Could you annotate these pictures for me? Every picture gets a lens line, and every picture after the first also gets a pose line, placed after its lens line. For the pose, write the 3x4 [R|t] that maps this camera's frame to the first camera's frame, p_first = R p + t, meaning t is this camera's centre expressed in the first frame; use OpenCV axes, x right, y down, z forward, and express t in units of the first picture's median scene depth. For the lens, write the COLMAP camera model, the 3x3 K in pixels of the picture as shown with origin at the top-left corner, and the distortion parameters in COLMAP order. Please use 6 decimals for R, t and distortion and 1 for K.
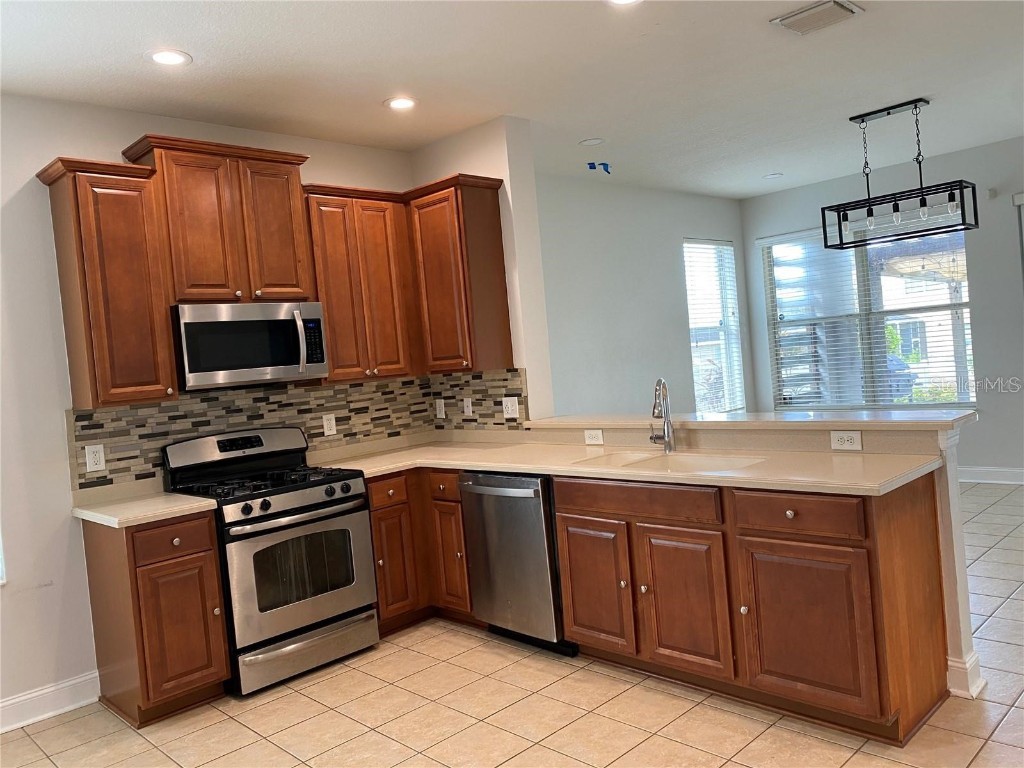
lens RADIAL K [[771.6, 0, 512.0], [0, 771.6, 384.0], [0, 0, 1]] dist [0.005687, 0.002245]
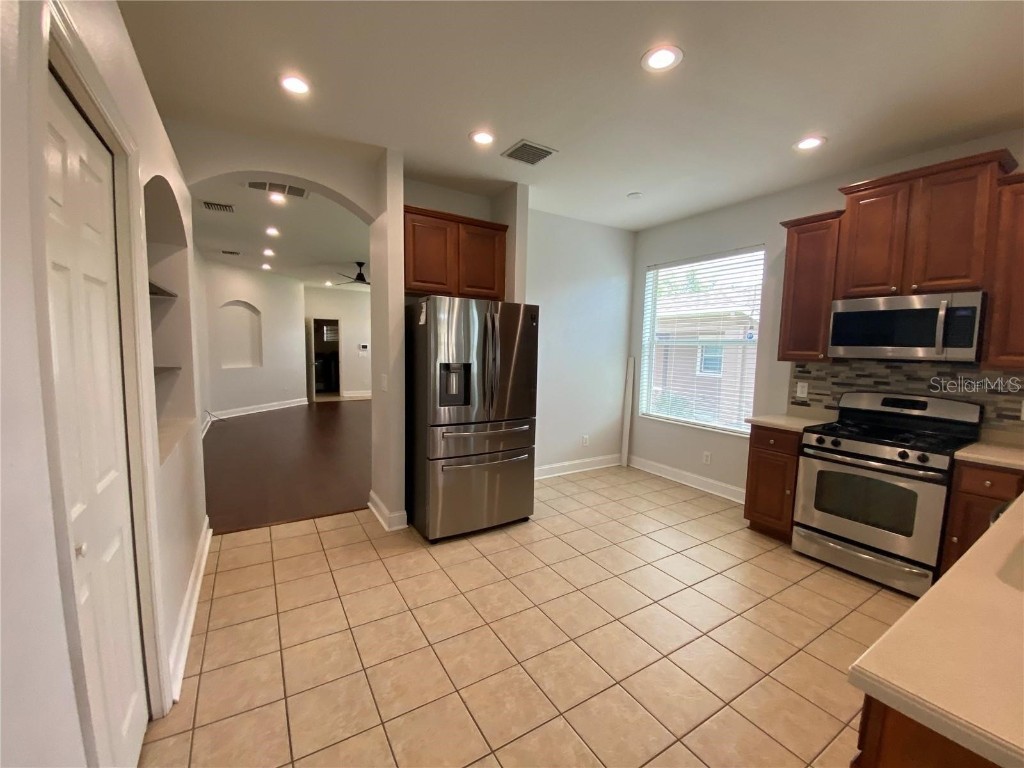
lens RADIAL K [[419.2, 0, 512.0], [0, 419.2, 384.0], [0, 0, 1]] dist [0.000181, -0.000061]
pose [[-0.215133, 0.172196, -0.961284, 0.505190], [-0.039710, 0.981976, 0.184789, -0.065588], [0.975777, 0.077927, -0.204417, 0.531100]]
